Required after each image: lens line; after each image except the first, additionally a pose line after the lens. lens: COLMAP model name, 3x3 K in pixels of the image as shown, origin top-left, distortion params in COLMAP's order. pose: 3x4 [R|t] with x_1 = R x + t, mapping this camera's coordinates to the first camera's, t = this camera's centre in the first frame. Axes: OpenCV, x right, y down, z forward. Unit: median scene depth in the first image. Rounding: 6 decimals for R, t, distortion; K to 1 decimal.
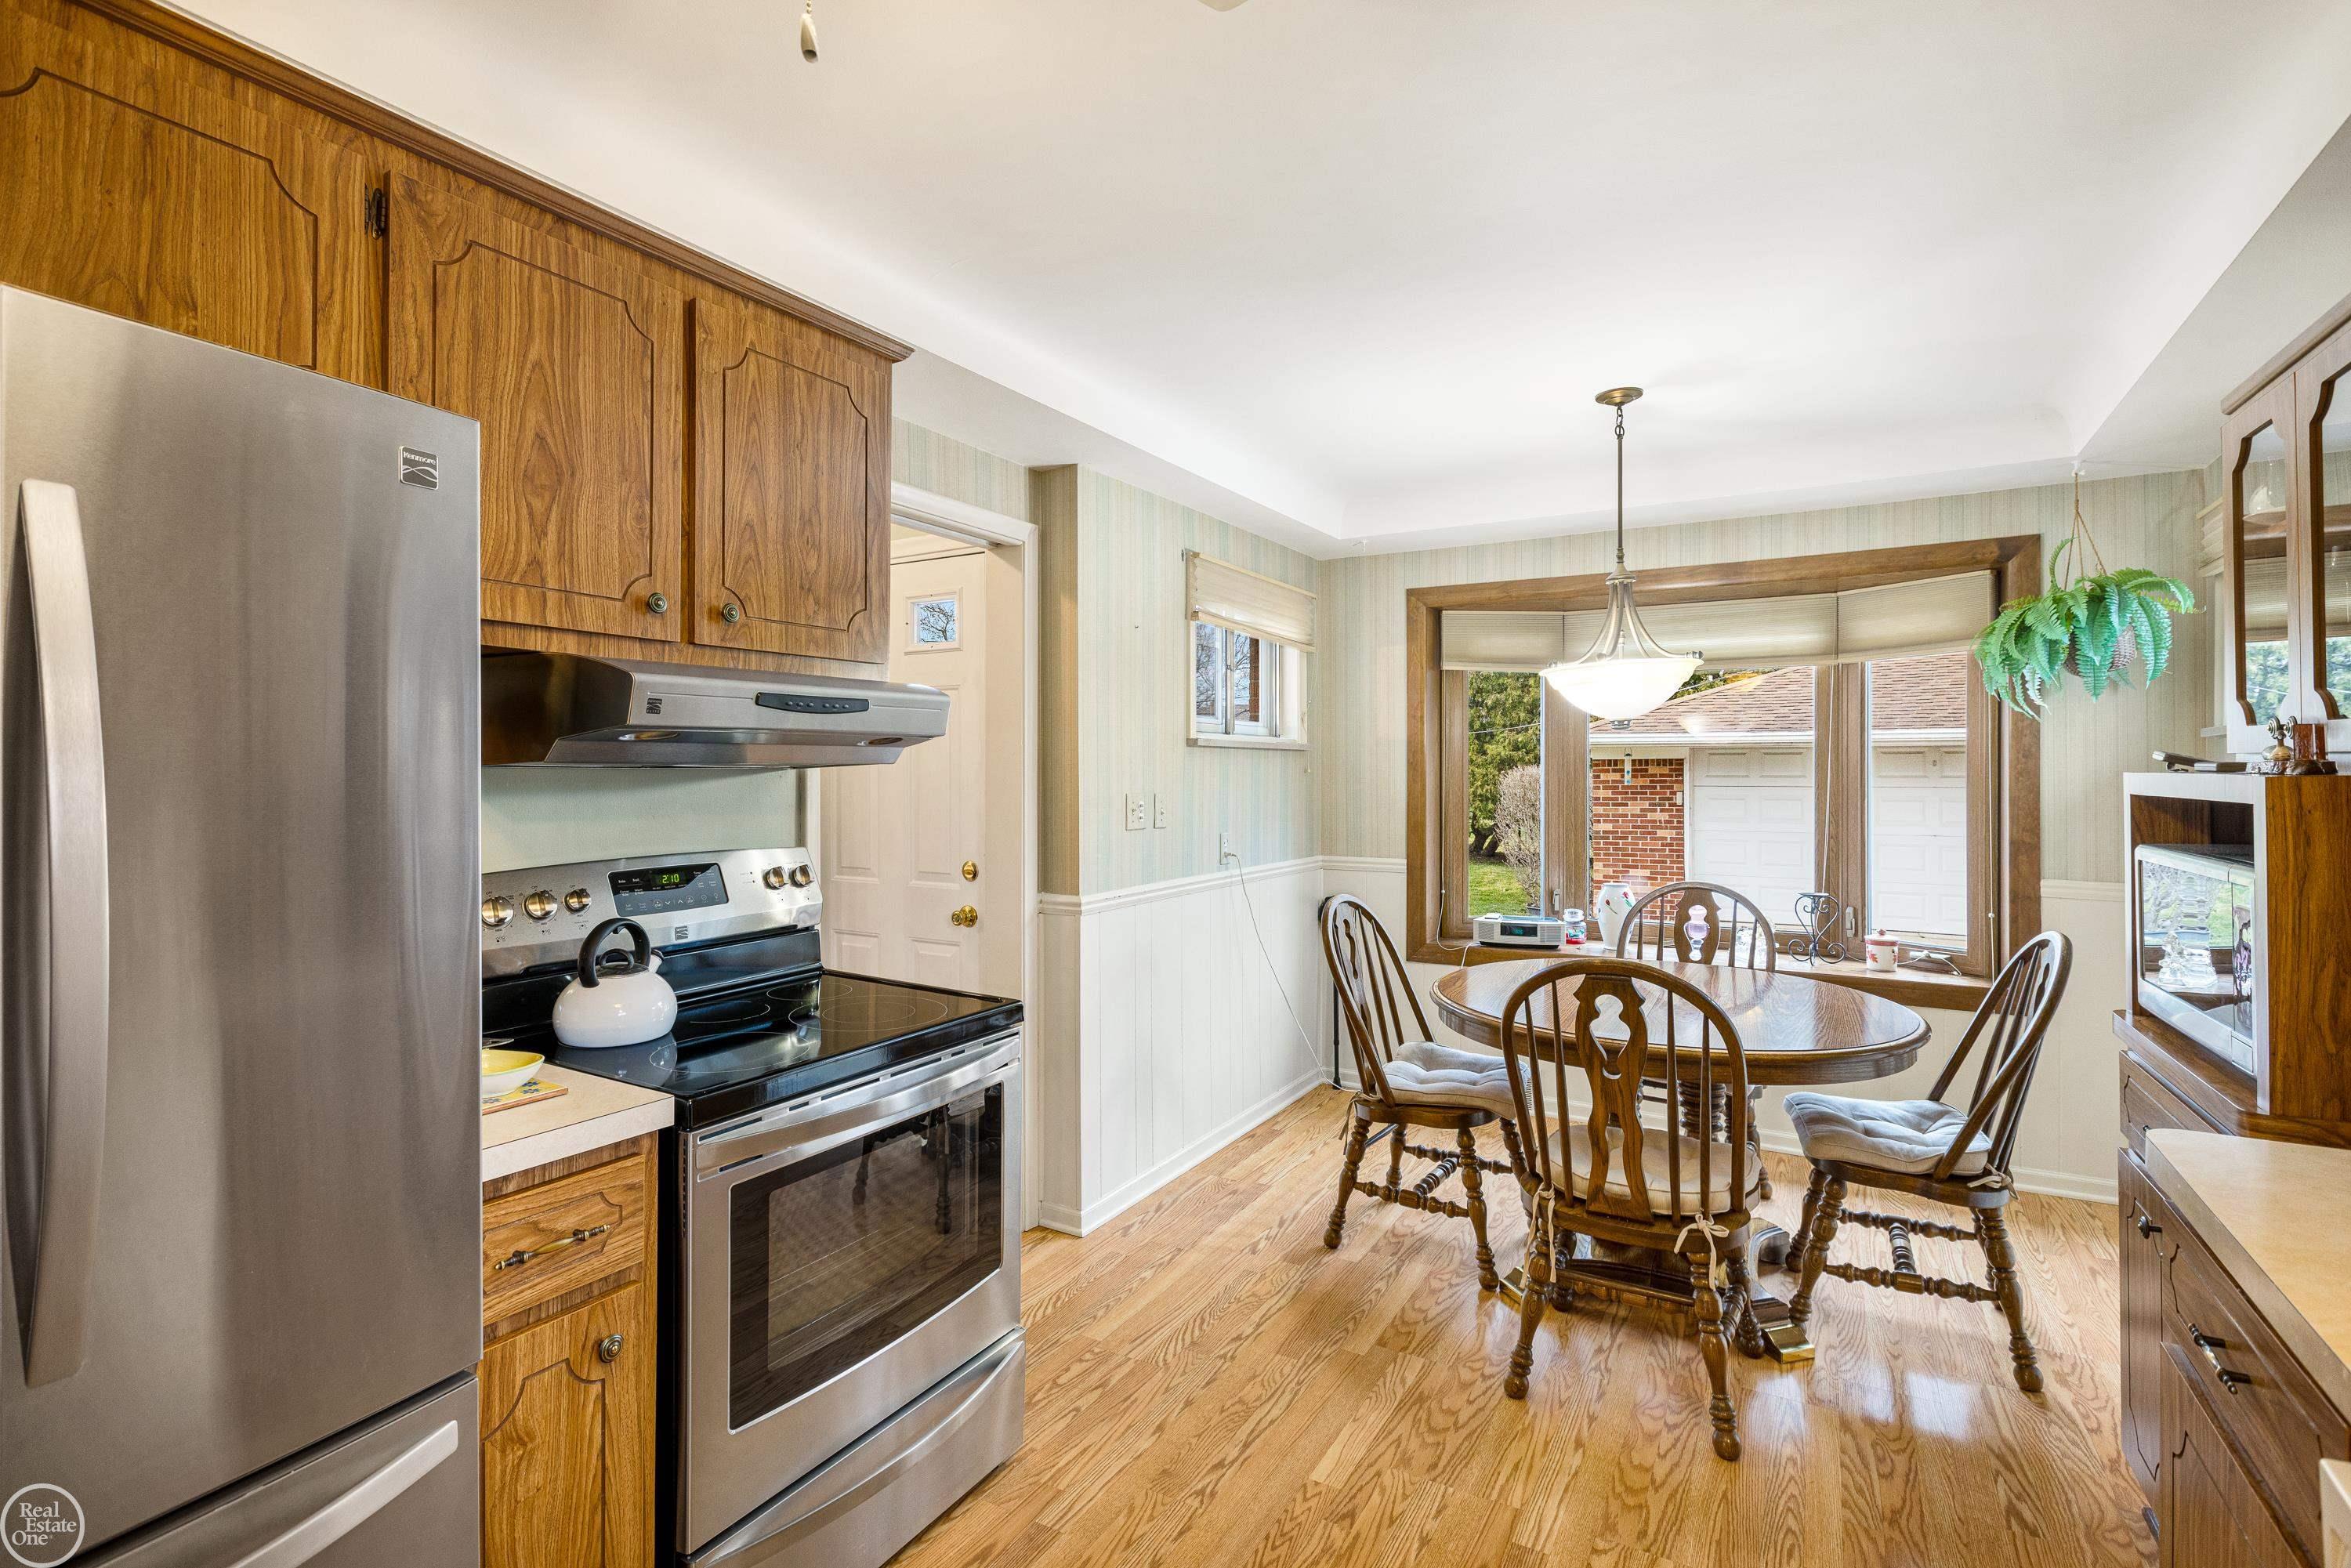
lens RADIAL K [[1117.1, 0, 1166.9], [0, 1117.1, 772.2], [0, 0, 1]] dist [-0.004014, -0.000377]
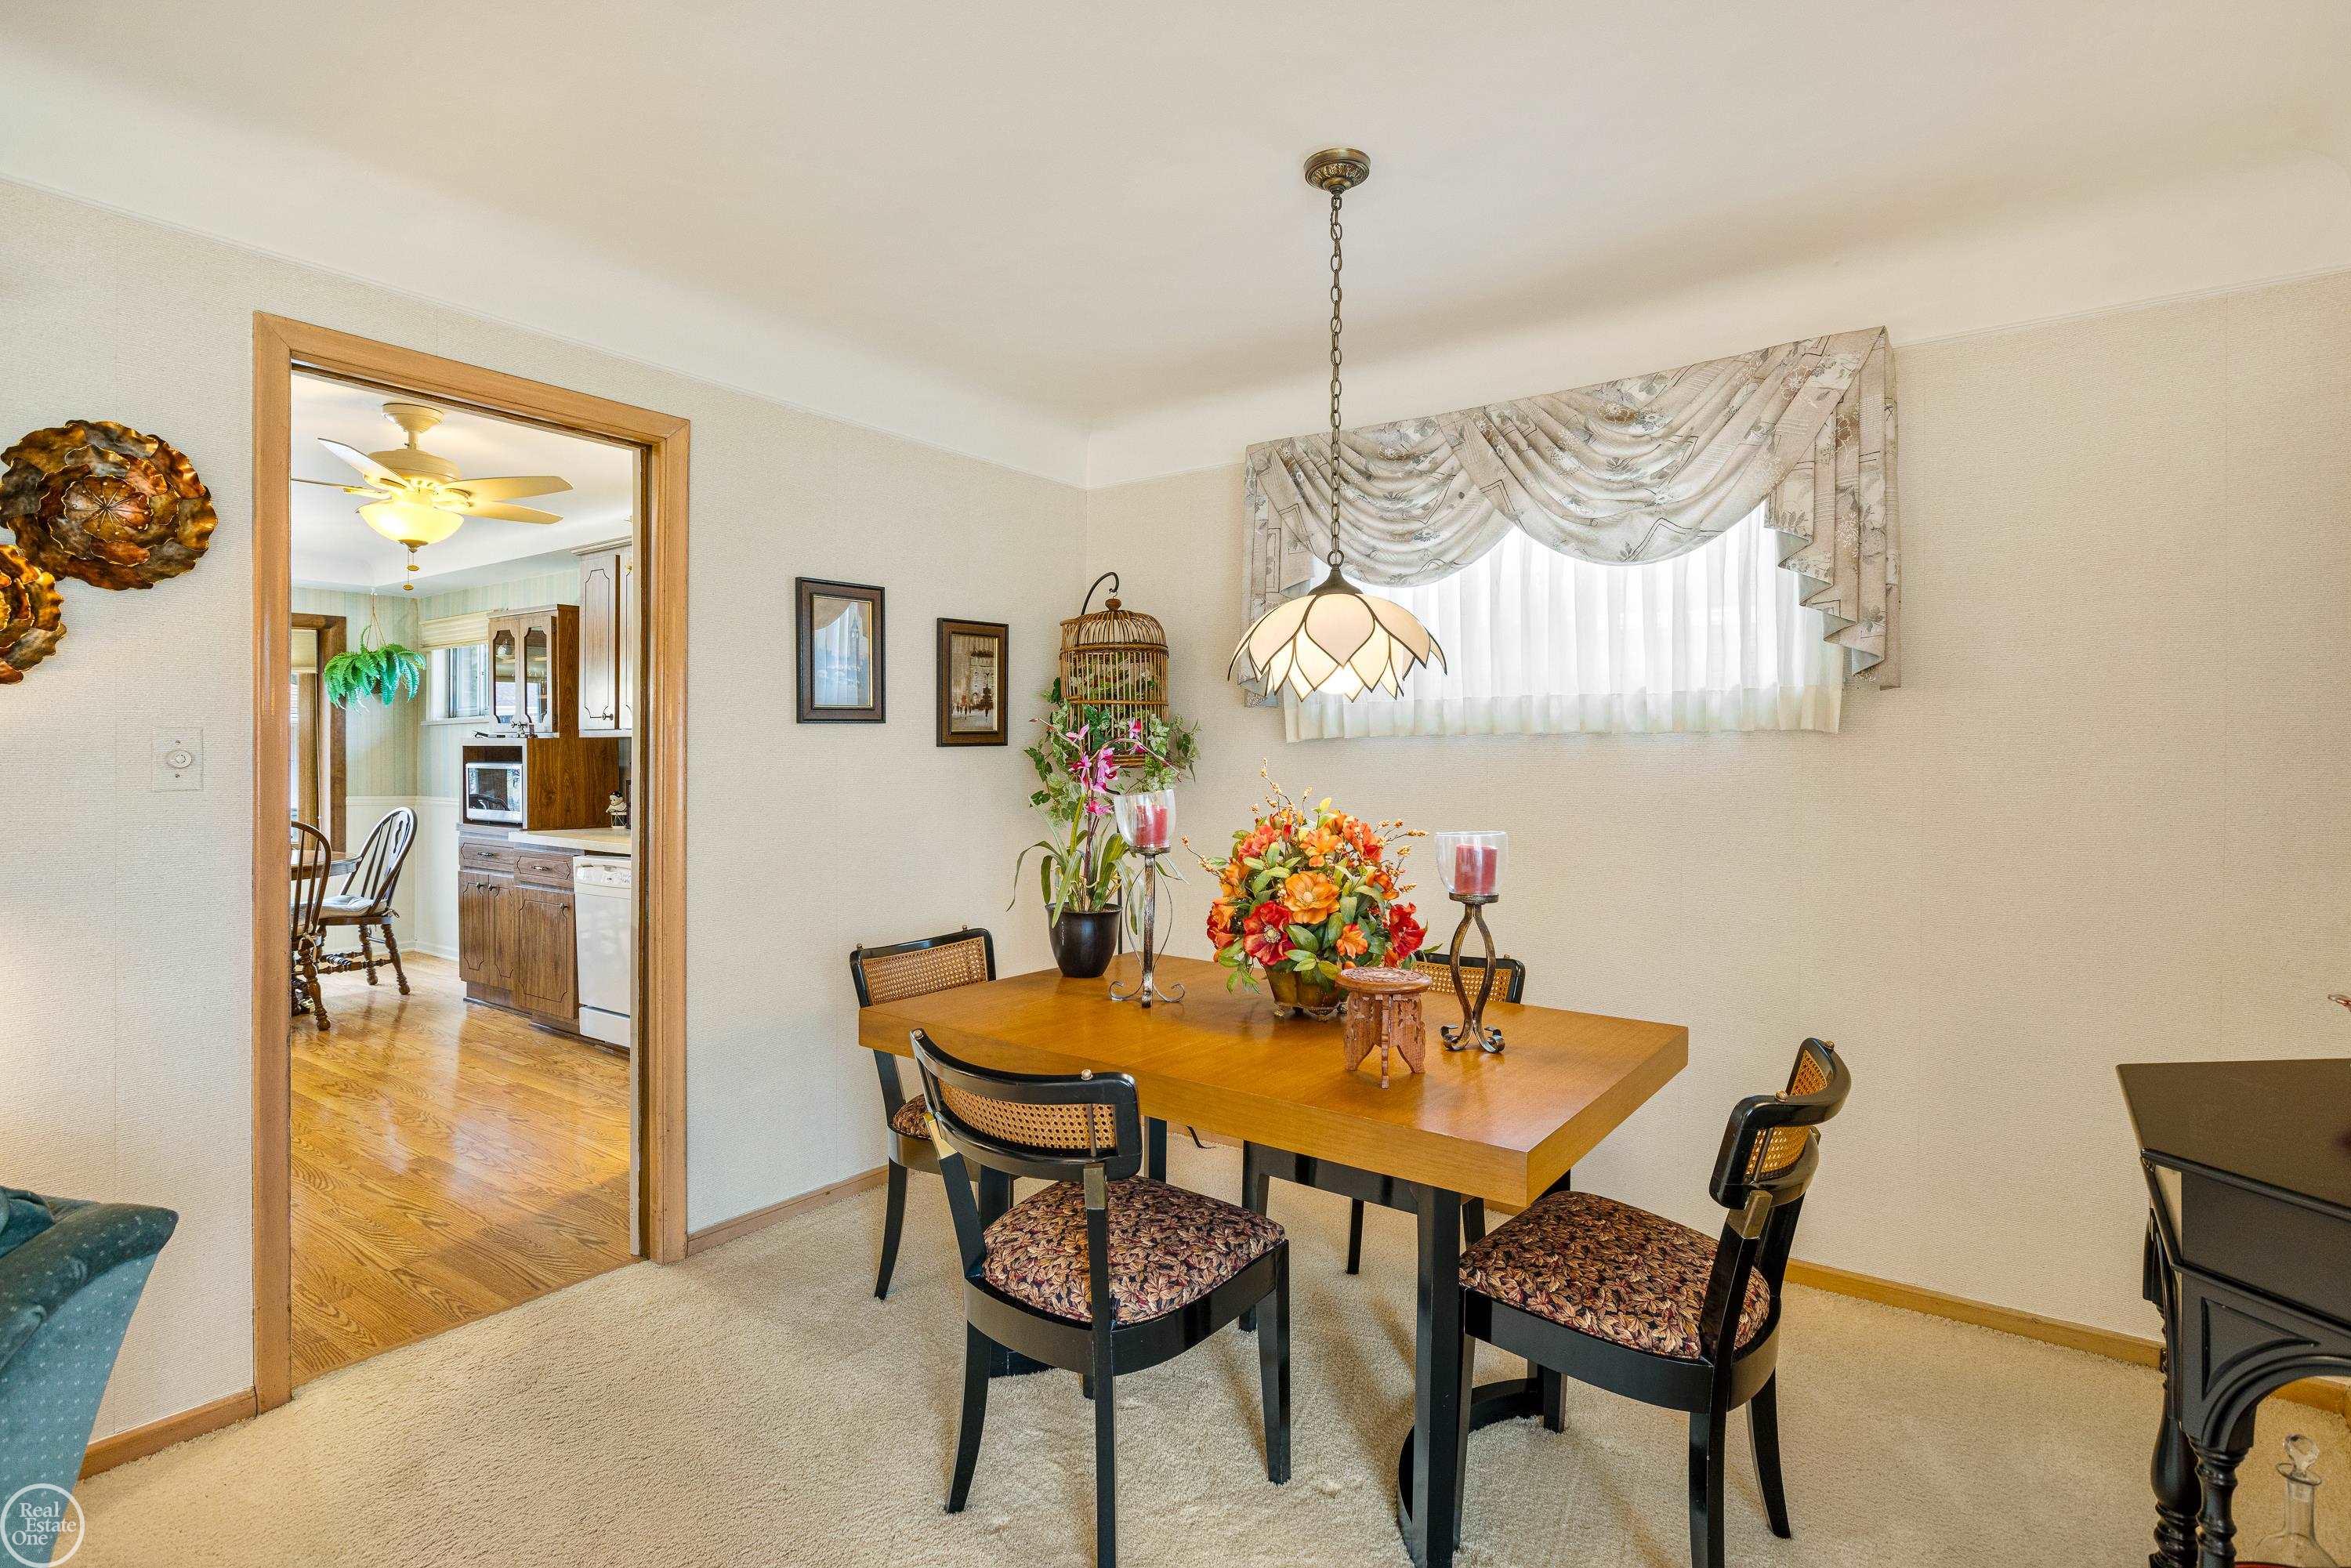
lens RADIAL K [[1143.9, 0, 1183.3], [0, 1143.9, 768.1], [0, 0, 1]] dist [-0.001818, -0.000834]
pose [[0.087339, -0.006115, 0.996160, -1.134935], [-0.004239, 0.999970, 0.006510, 0.029949], [-0.996170, -0.004792, 0.087310, -0.658173]]
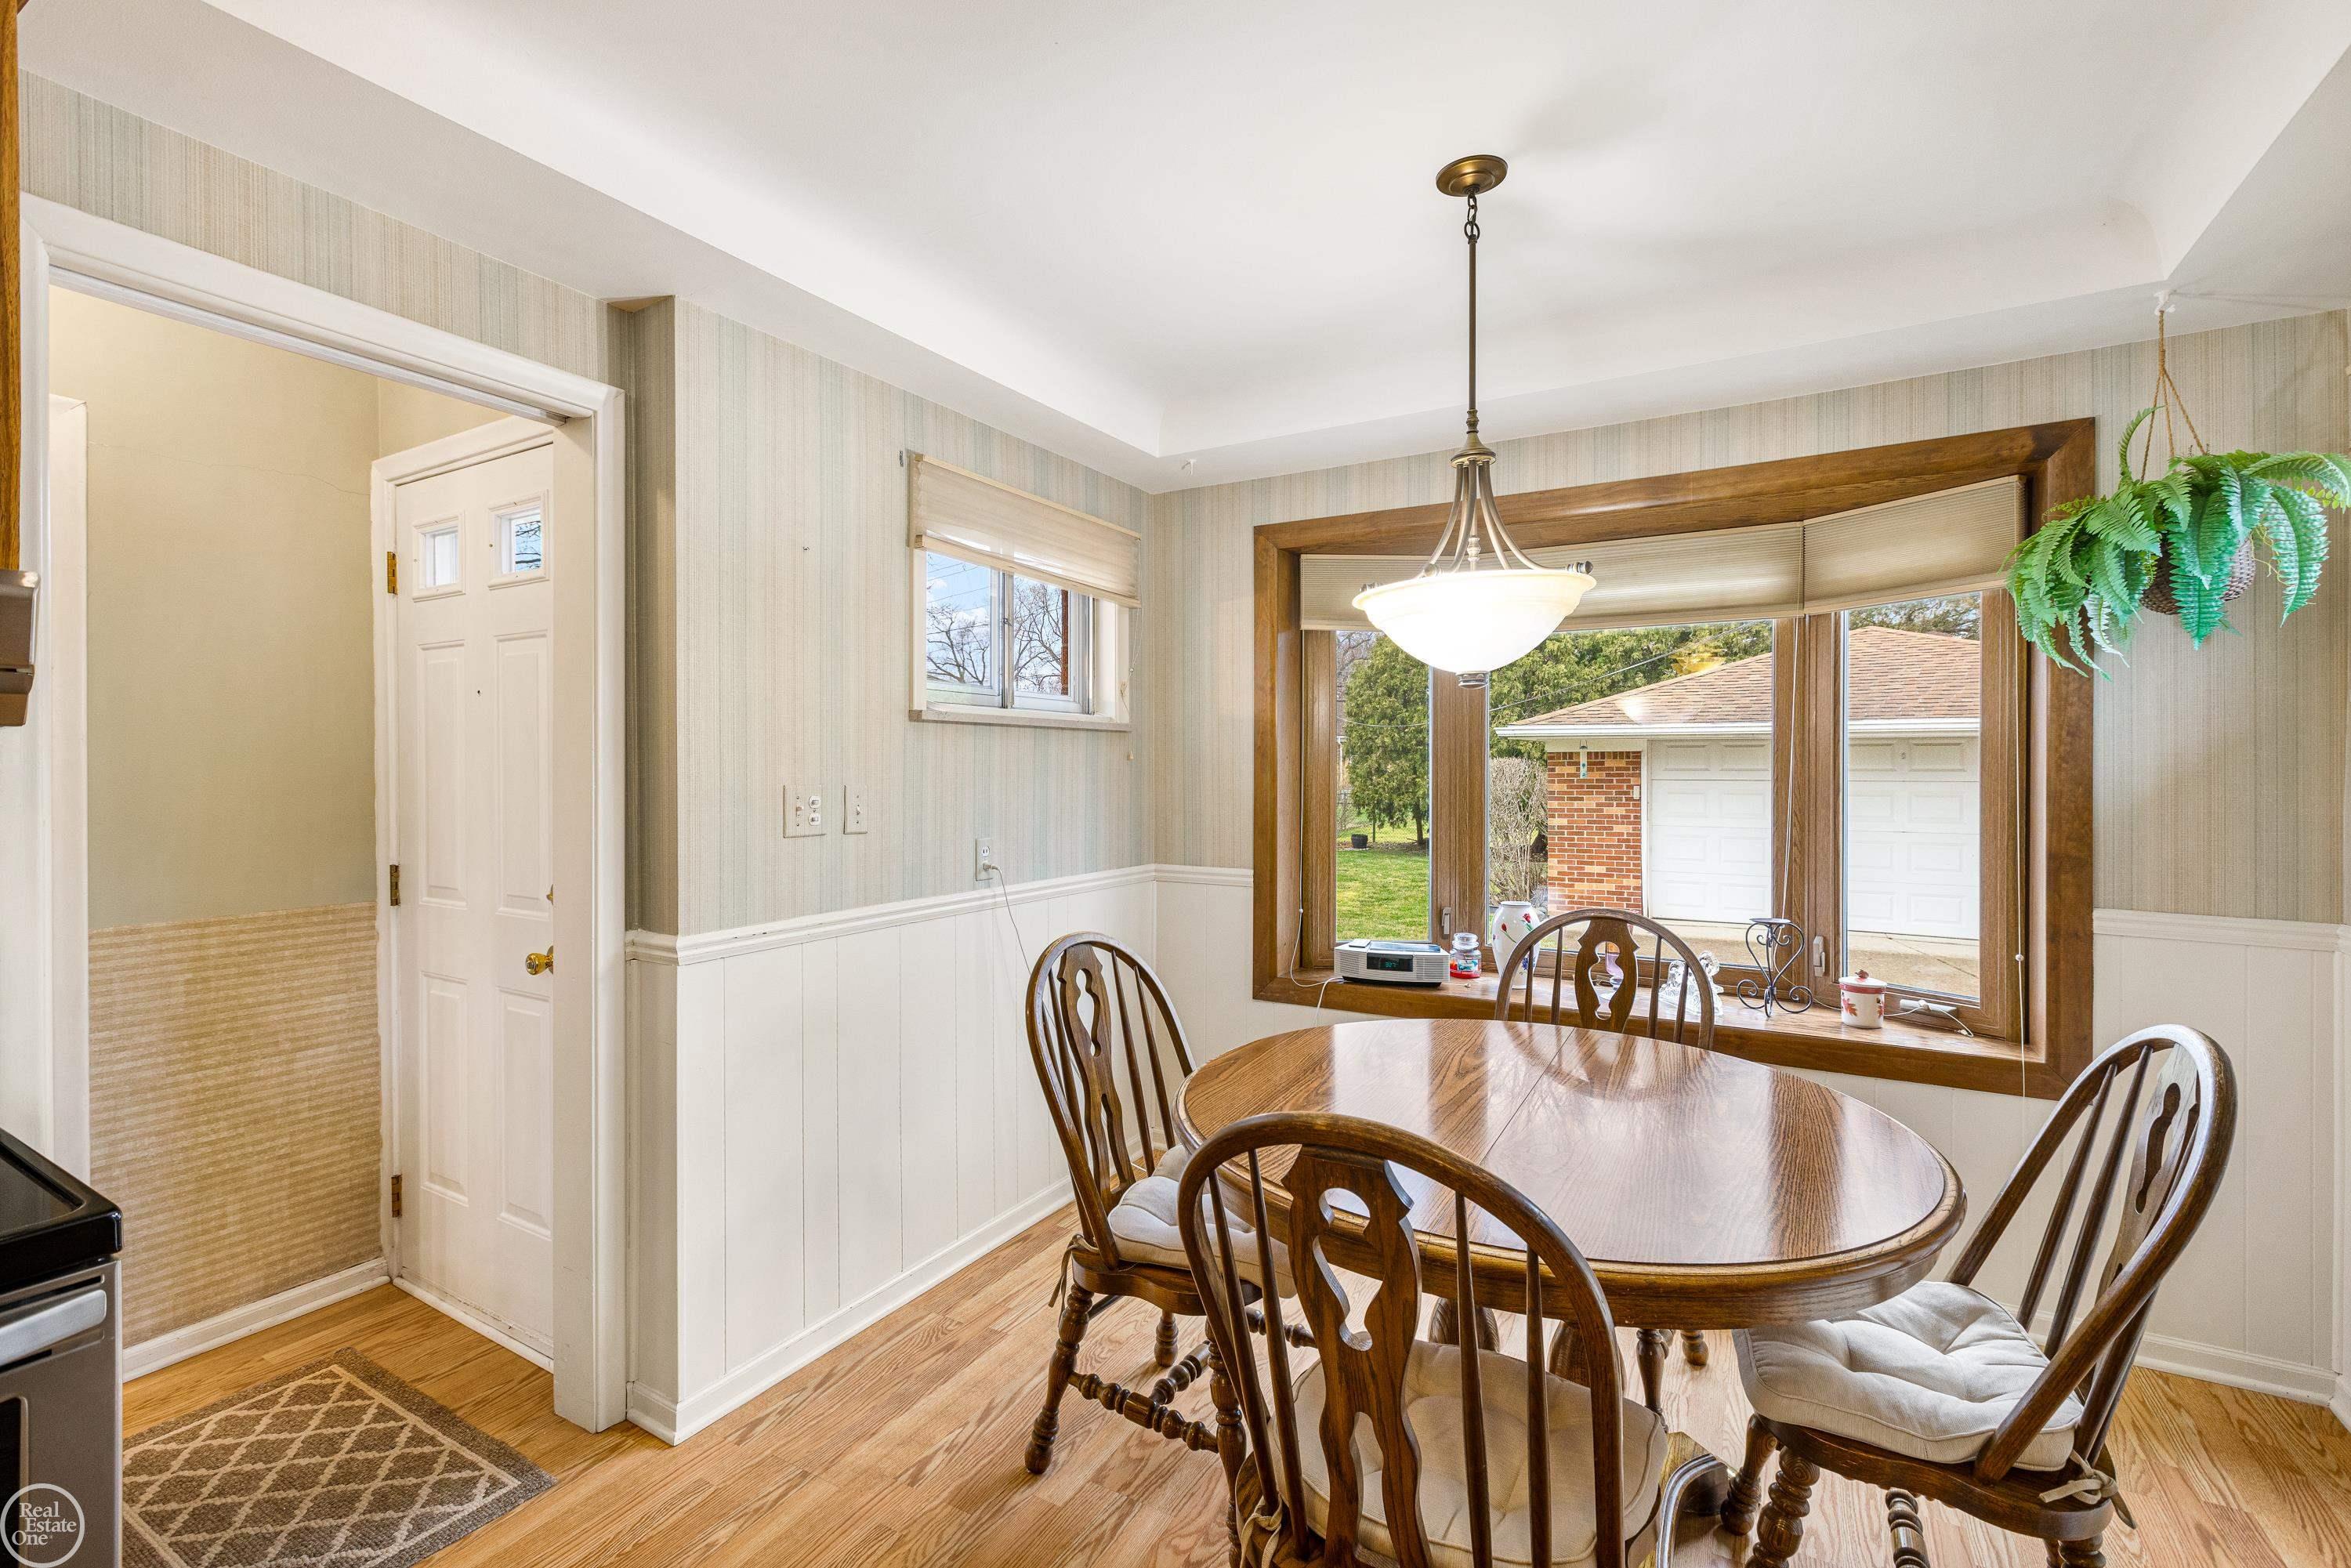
lens RADIAL K [[1051.0, 0, 1164.6], [0, 1051.0, 774.1], [0, 0, 1]] dist [0.001953, -0.003065]
pose [[0.999997, 0.000919, -0.002399, 0.214542], [-0.000903, 0.999978, 0.006588, 0.007964], [0.002405, -0.006586, 0.999975, 0.360999]]
